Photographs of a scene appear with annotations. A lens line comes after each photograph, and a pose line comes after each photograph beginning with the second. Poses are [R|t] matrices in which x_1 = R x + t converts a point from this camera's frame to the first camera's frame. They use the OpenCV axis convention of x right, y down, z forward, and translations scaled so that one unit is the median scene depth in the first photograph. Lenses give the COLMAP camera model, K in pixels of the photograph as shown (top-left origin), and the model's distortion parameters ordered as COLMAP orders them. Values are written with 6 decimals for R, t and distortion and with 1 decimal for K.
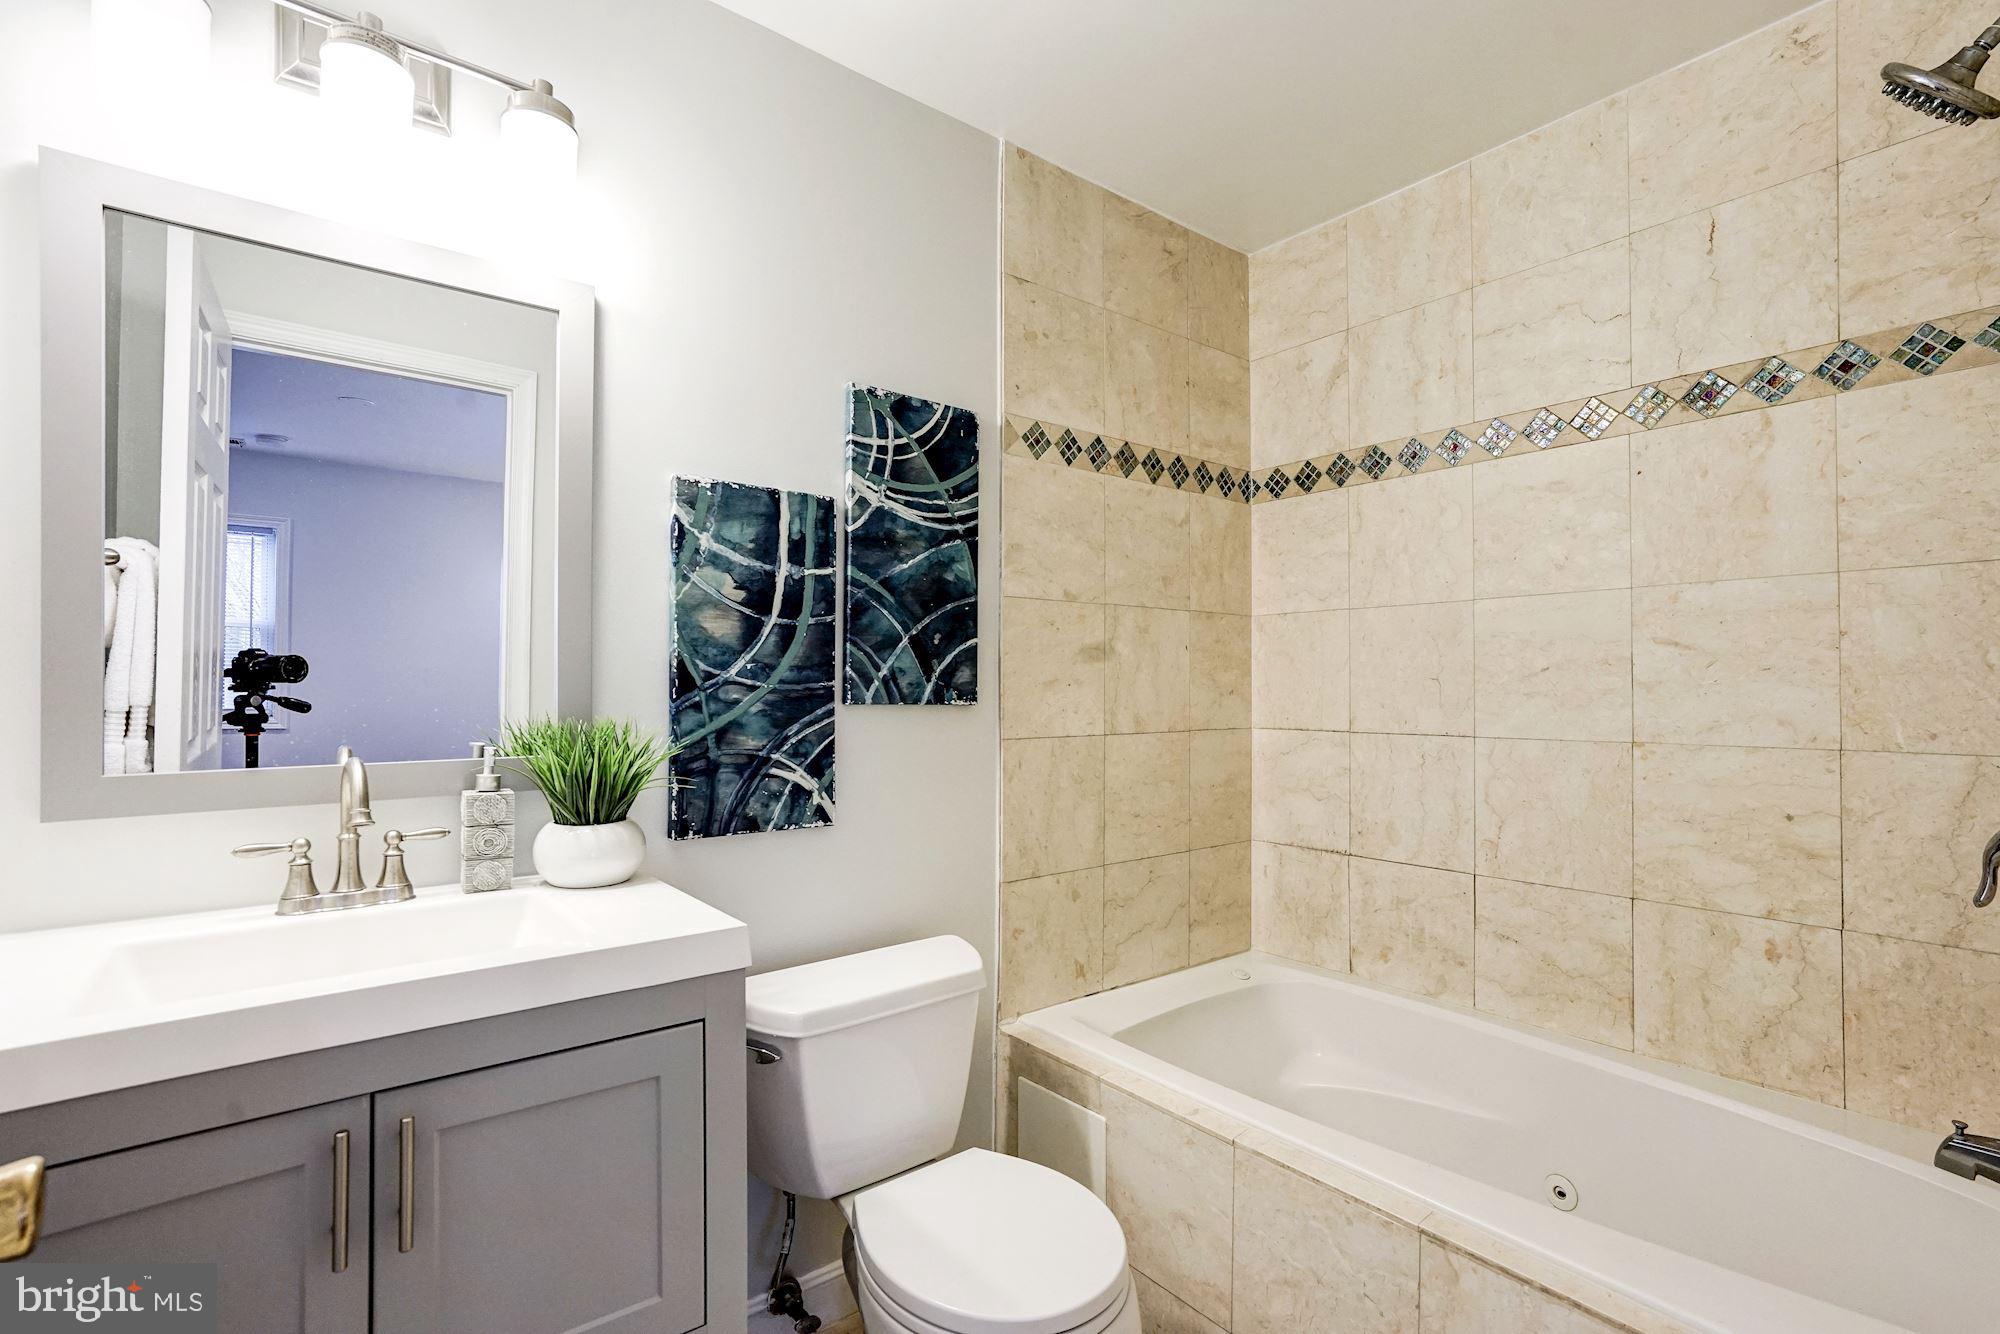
lens RADIAL K [[914.2, 0, 995.7], [0, 914.2, 676.2], [0, 0, 1]] dist [-0.053047, 0.029476]
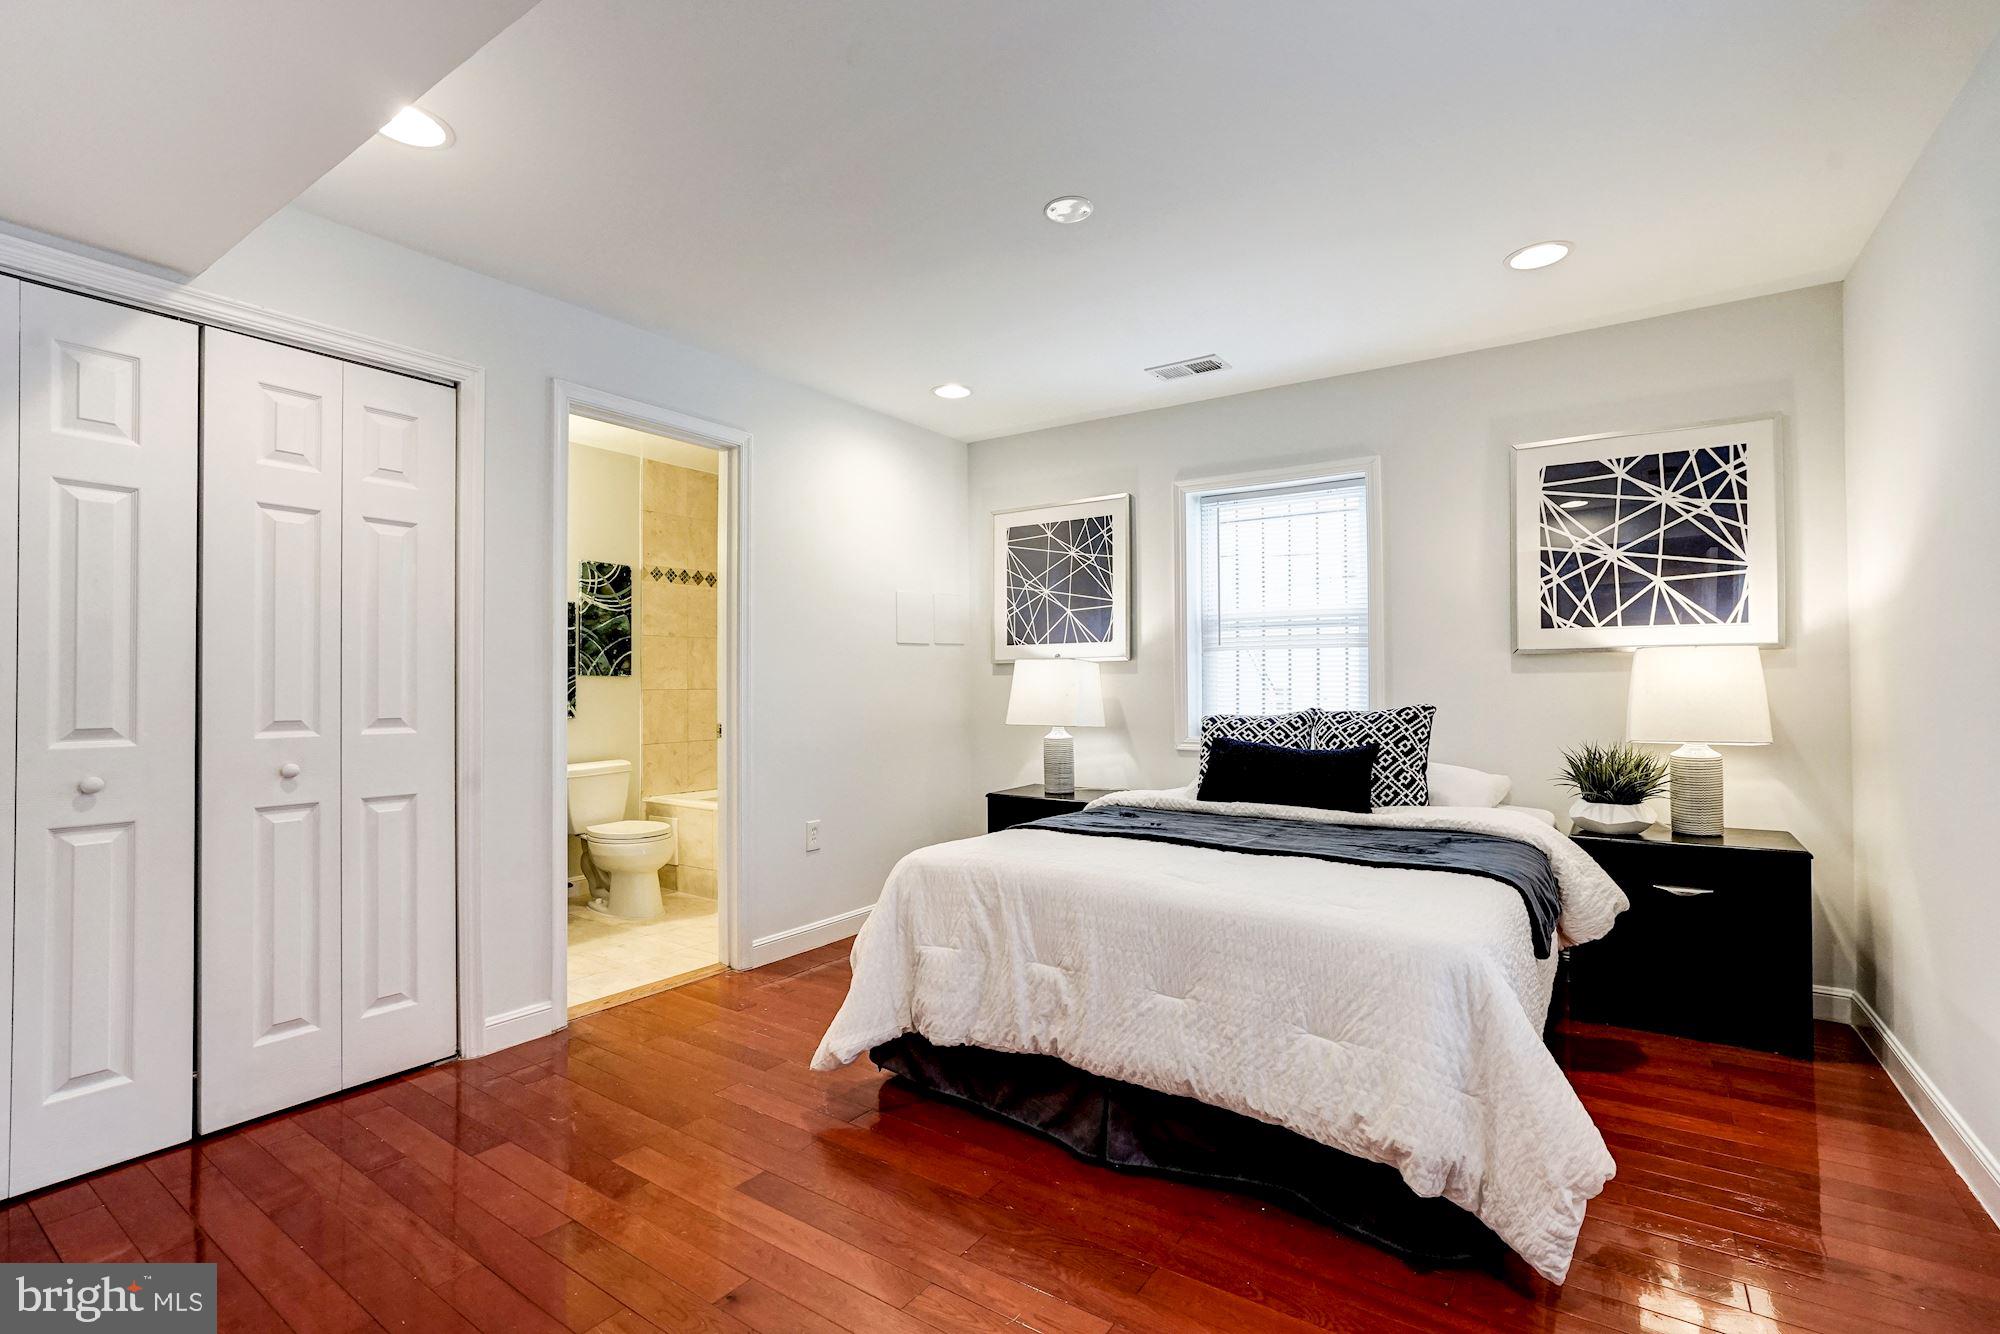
lens RADIAL K [[914.2, 0, 995.7], [0, 914.2, 676.2], [0, 0, 1]] dist [-0.053047, 0.029476]
pose [[0.953077, -0.005968, 0.302671, 0.198234], [0.005087, 0.999980, 0.003699, 0.027826], [-0.302687, -0.001985, 0.953088, -1.905793]]
